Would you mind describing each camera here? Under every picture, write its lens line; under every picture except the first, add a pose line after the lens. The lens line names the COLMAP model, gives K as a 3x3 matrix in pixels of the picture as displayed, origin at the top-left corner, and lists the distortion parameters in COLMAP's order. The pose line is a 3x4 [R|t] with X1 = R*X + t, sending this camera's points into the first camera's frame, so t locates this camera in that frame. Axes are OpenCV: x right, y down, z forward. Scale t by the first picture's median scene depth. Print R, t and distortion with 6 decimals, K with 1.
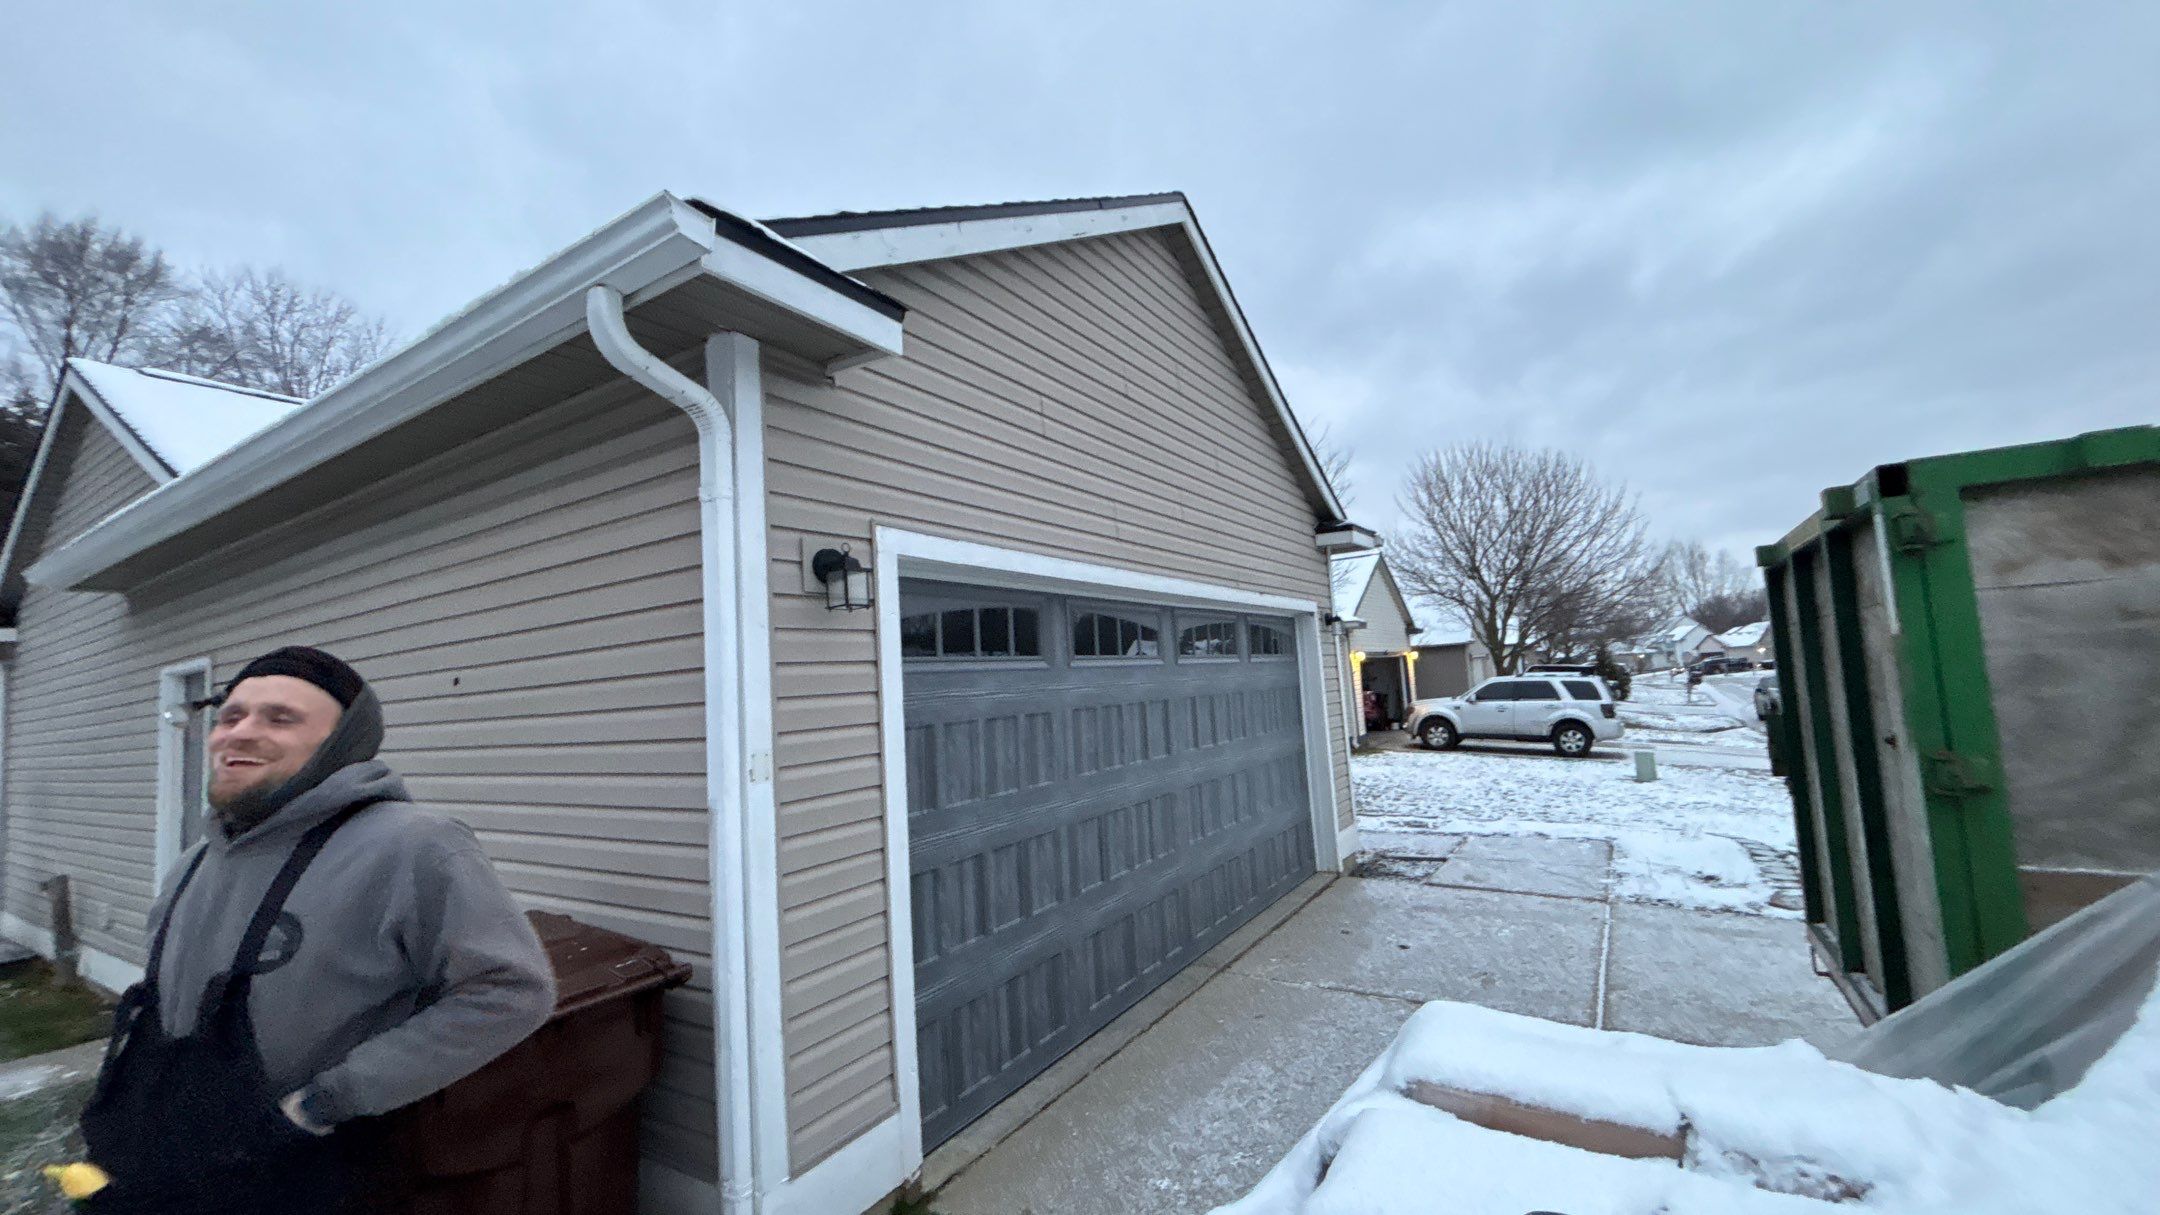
lens RADIAL K [[864.6, 0, 1077.2], [0, 864.6, 601.4], [0, 0, 1]] dist [0.004384, -0.001056]
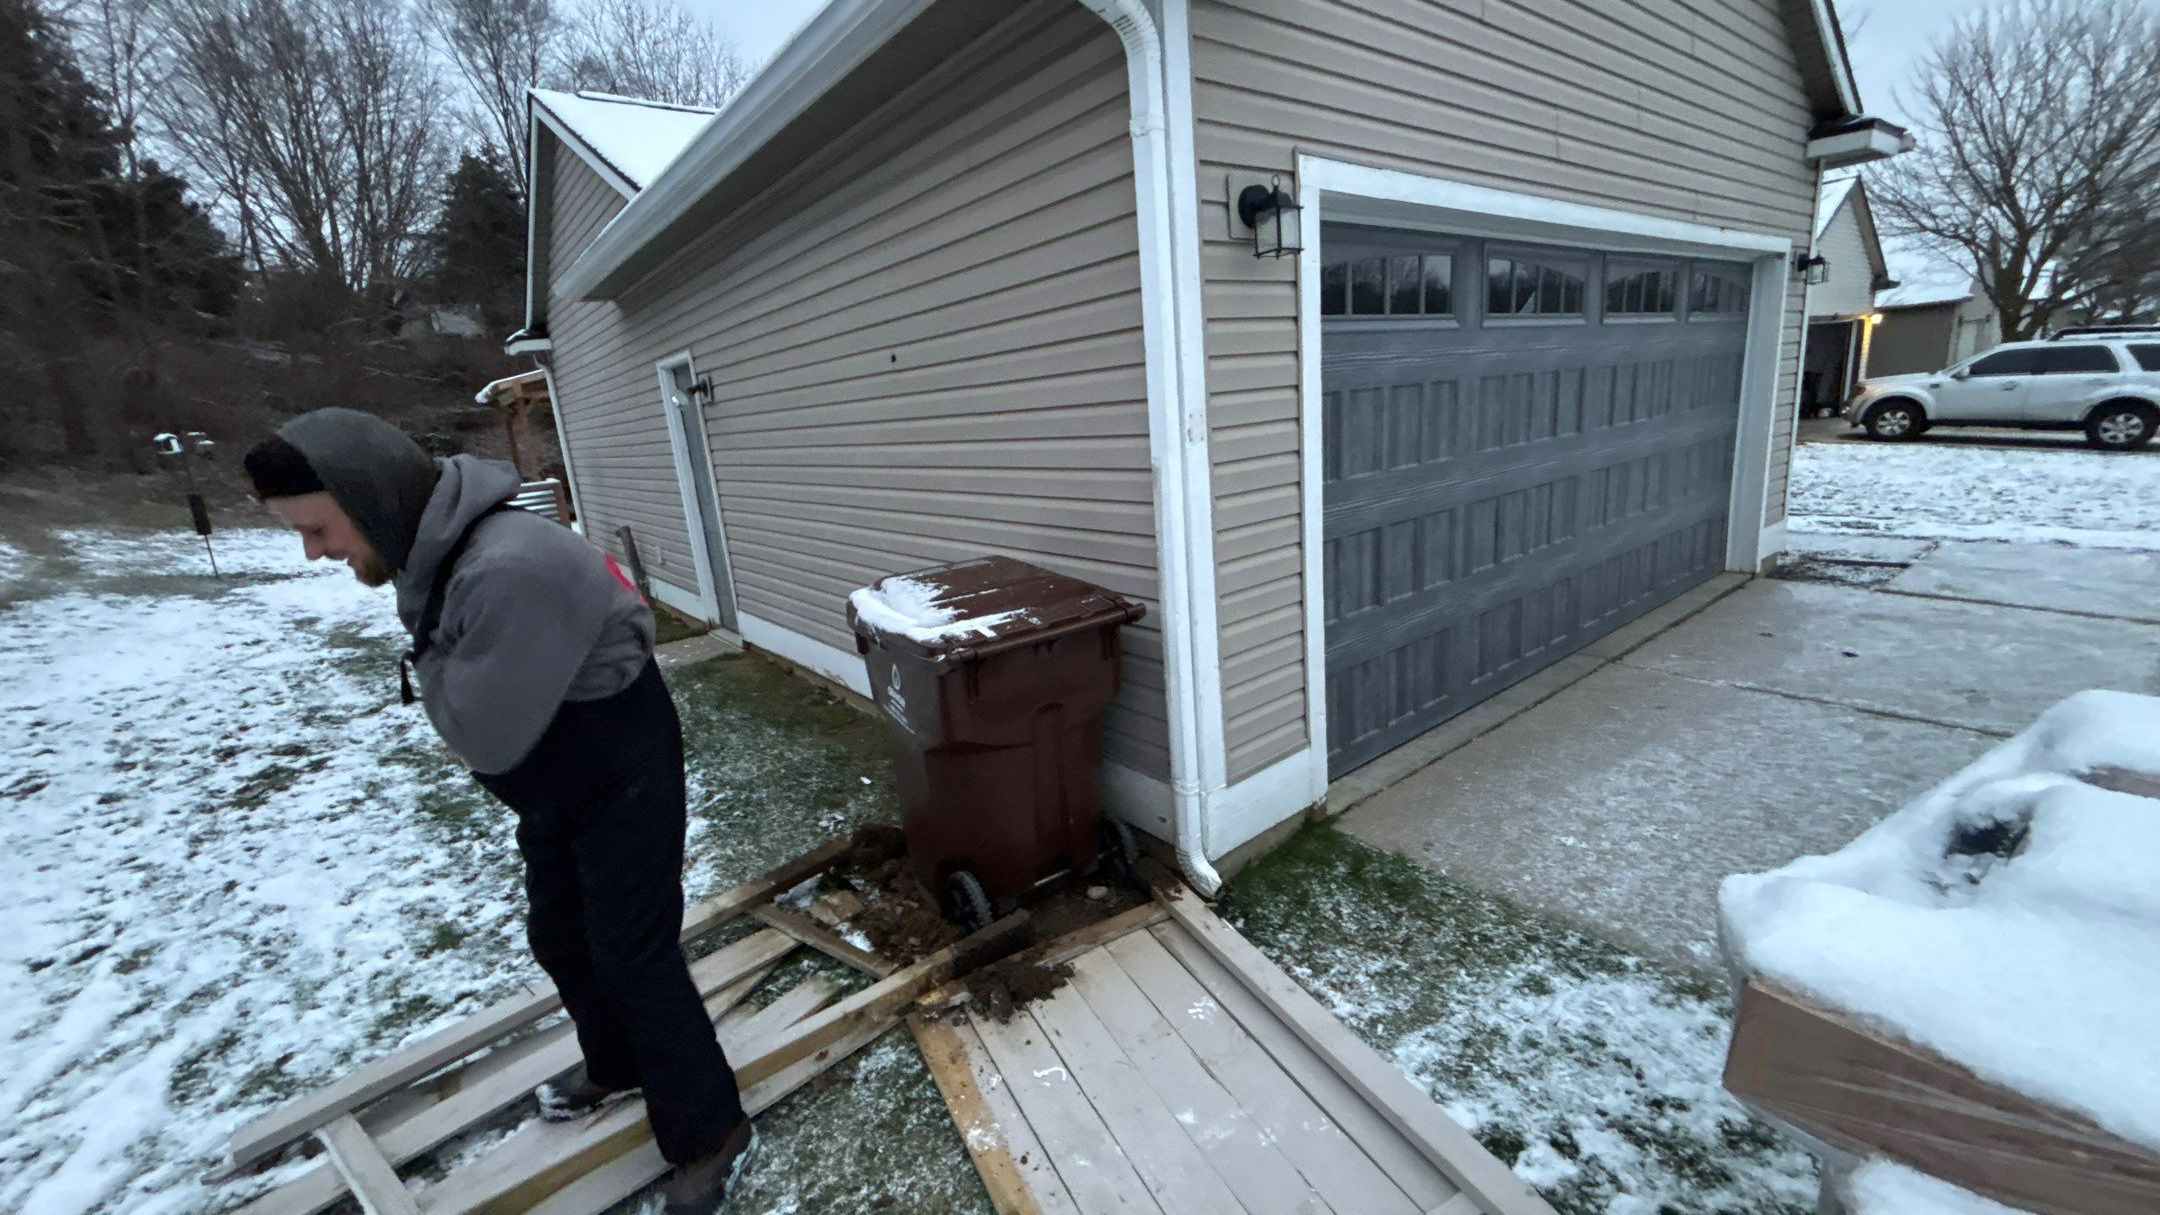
lens RADIAL K [[864.6, 0, 1078.5], [0, 864.6, 600.8], [0, 0, 1]] dist [0.004384, -0.001056]
pose [[0.943276, 0.060789, -0.326396, -0.085259], [0.054182, 0.941731, 0.331975, 0.022378], [0.327558, -0.330829, 0.885019, -0.001809]]
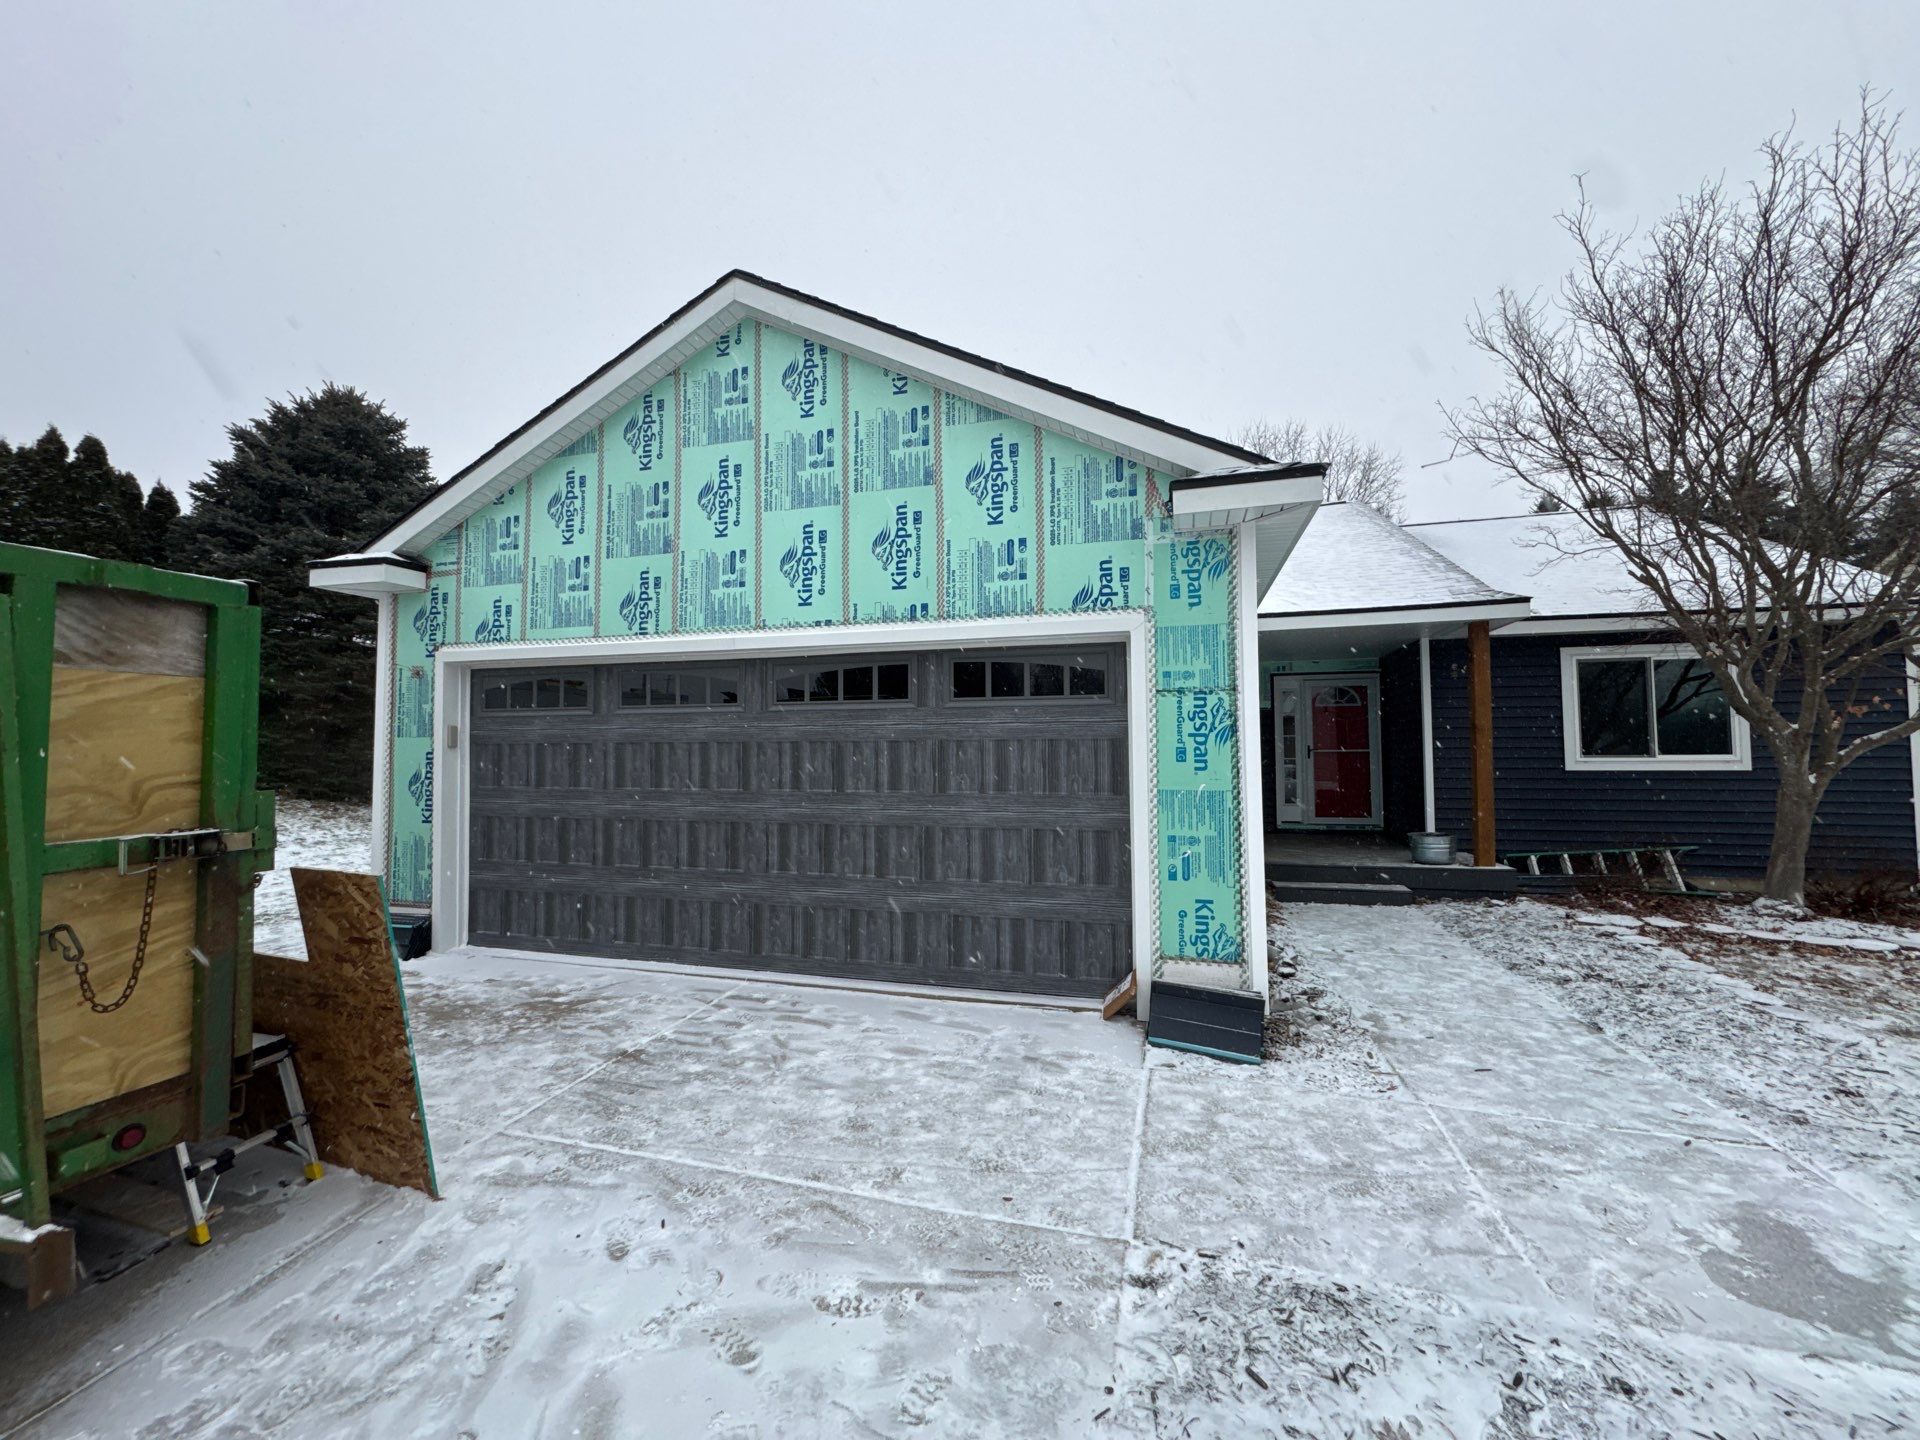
lens RADIAL K [[754.9, 0, 977.0], [0, 754.9, 716.2], [0, 0, 1]] dist [-0.000147, 0.000049]
pose [[0.292613, 0.020357, -0.956014, 1.302071], [0.077427, 0.995986, 0.044907, 0.065262], [0.953091, -0.087162, 0.289862, 1.140311]]
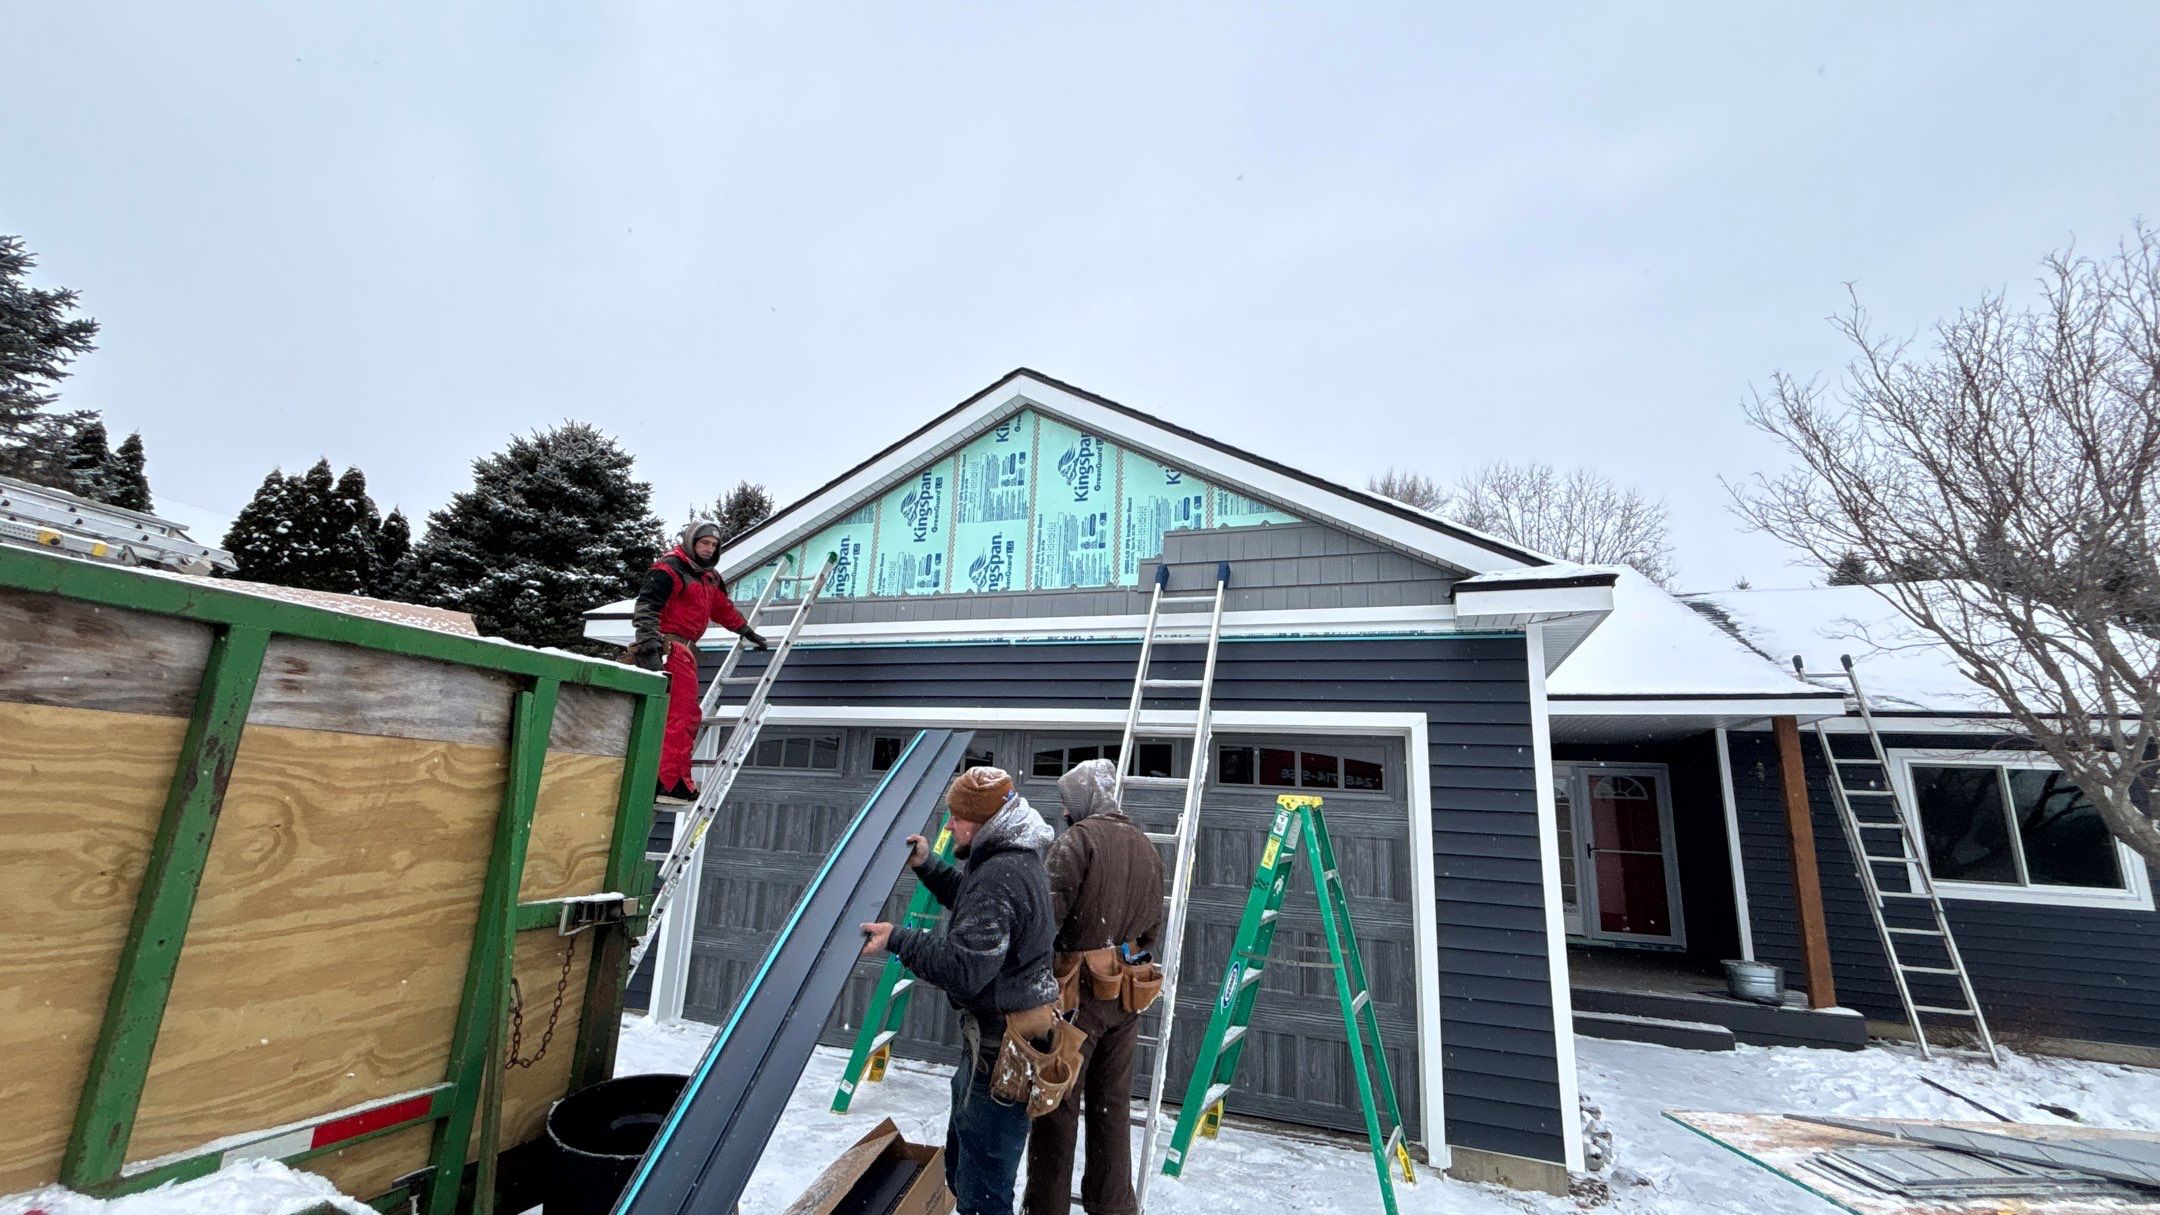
lens RADIAL K [[864.6, 0, 1090.4], [0, 864.6, 601.0], [0, 0, 1]] dist [0.004384, -0.001056]
pose [[0.214353, -0.153601, -0.964603, 1.415774], [0.030460, 0.988129, -0.150579, 0.010850], [0.976281, 0.002895, 0.216487, 0.992005]]
